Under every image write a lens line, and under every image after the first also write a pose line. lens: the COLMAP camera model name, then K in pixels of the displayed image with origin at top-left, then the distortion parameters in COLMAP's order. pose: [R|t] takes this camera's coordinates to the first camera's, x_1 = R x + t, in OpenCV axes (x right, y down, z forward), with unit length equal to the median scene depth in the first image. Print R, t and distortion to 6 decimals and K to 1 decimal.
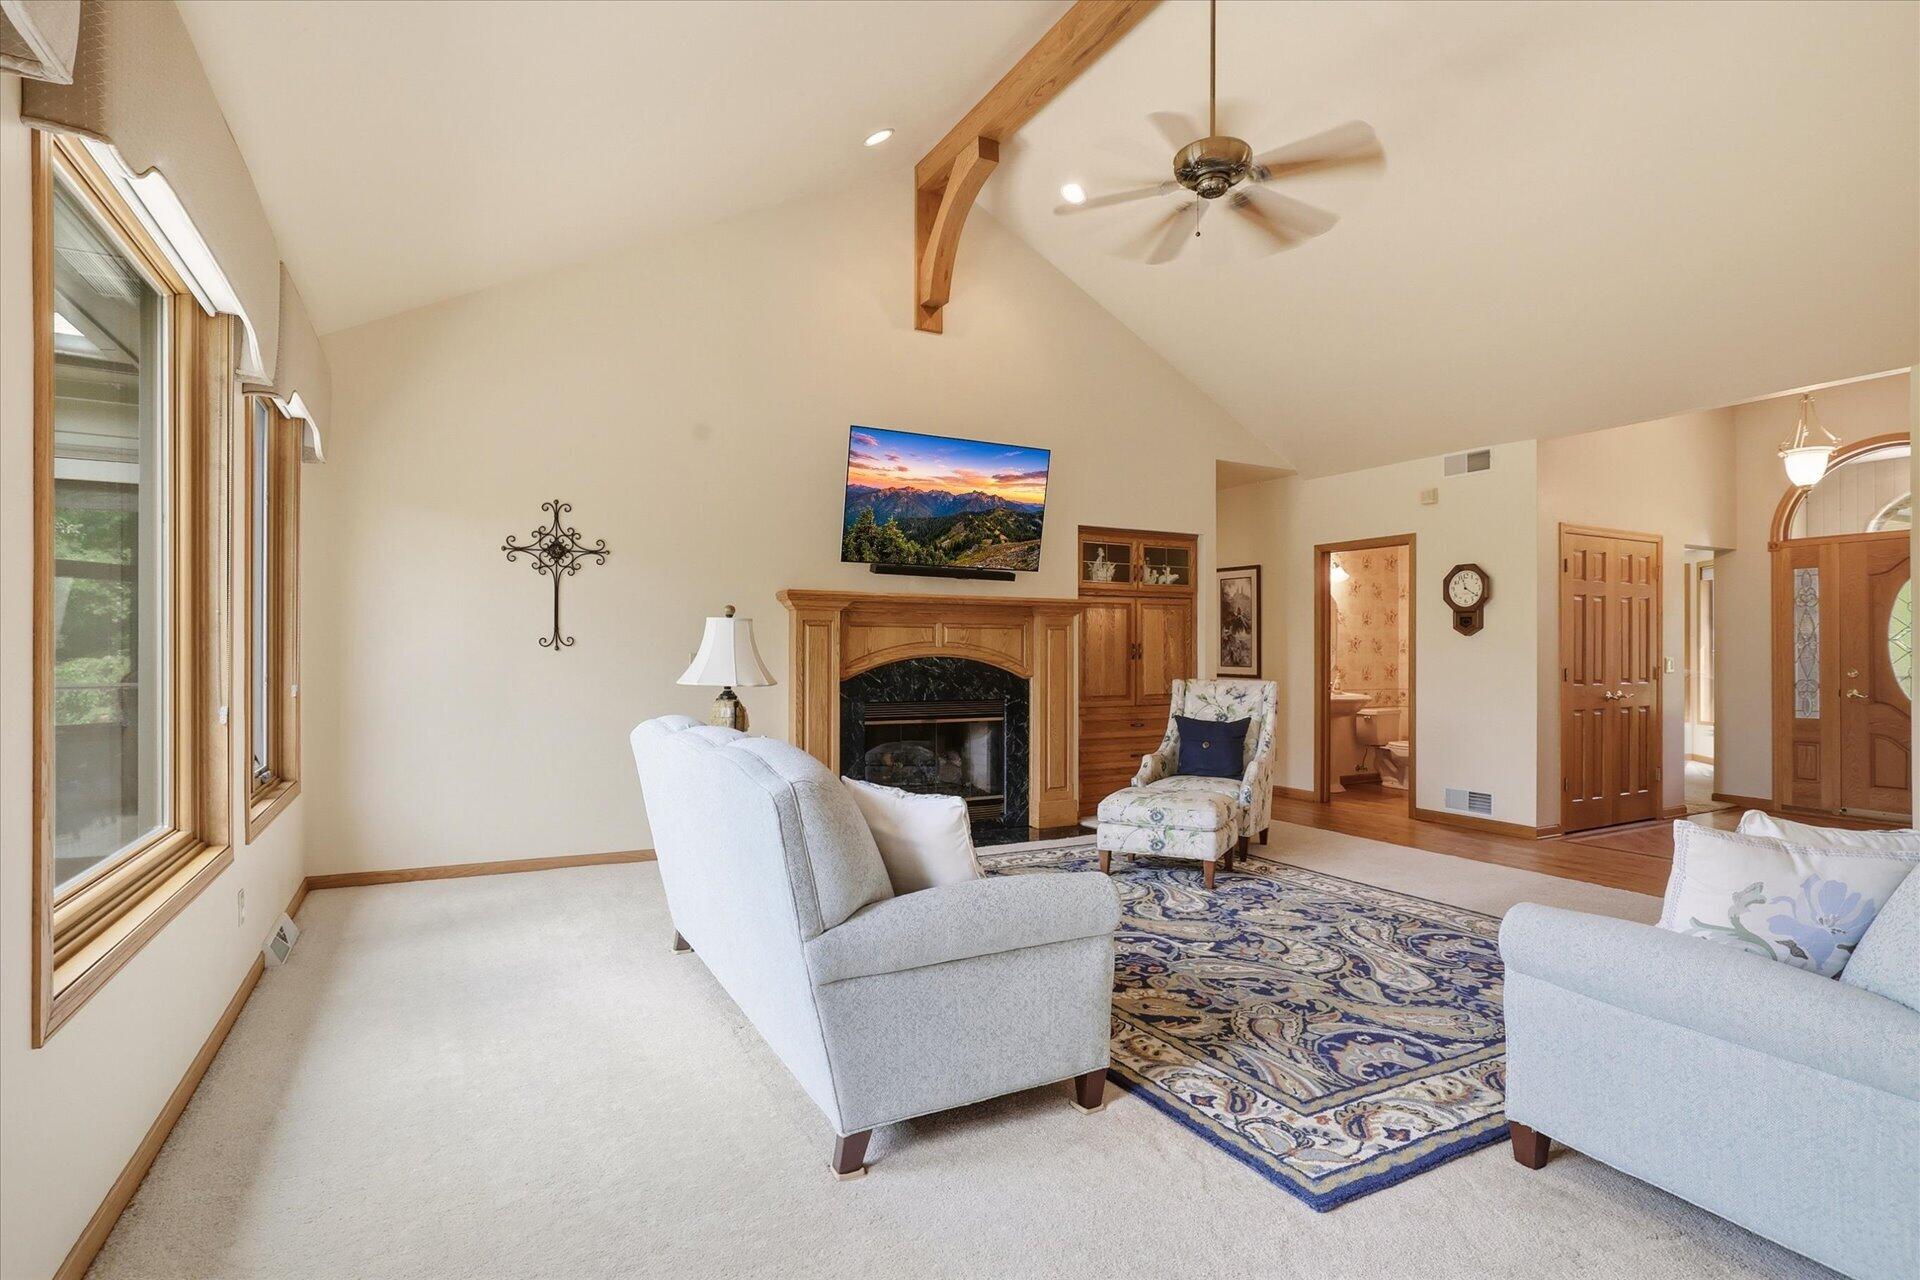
lens RADIAL K [[963.4, 0, 960.0], [0, 963.4, 640.0], [0, 0, 1]] dist [-0.002063, -0.000039]
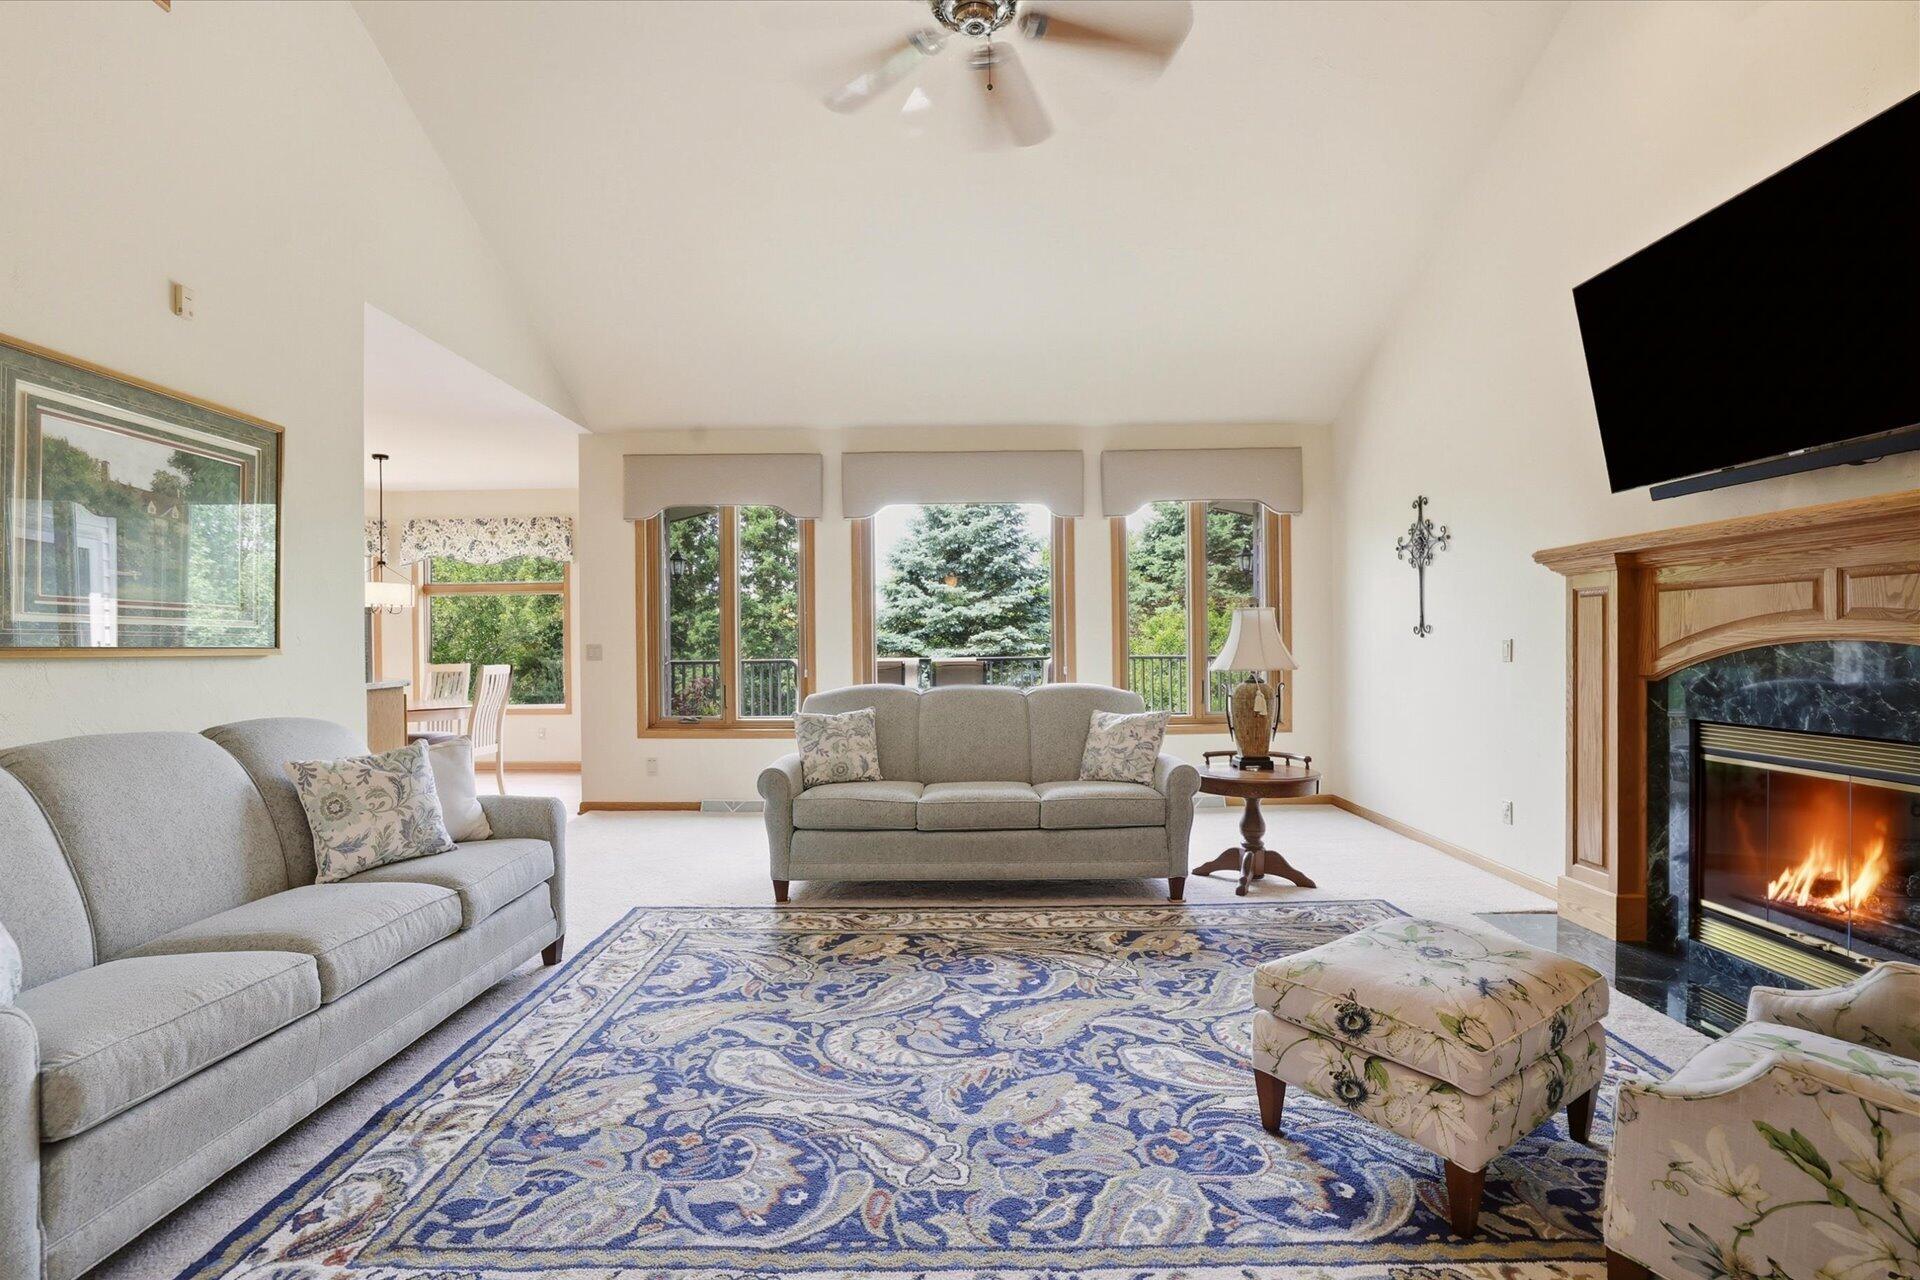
lens RADIAL K [[831.0, 0, 937.2], [0, 831.0, 643.1], [0, 0, 1]] dist [-0.002497, -0.000250]
pose [[-0.495669, -0.001641, -0.868510, 0.872584], [0.022253, 0.999646, -0.014589, 0.025325], [0.868226, -0.026558, -0.495457, 1.333833]]
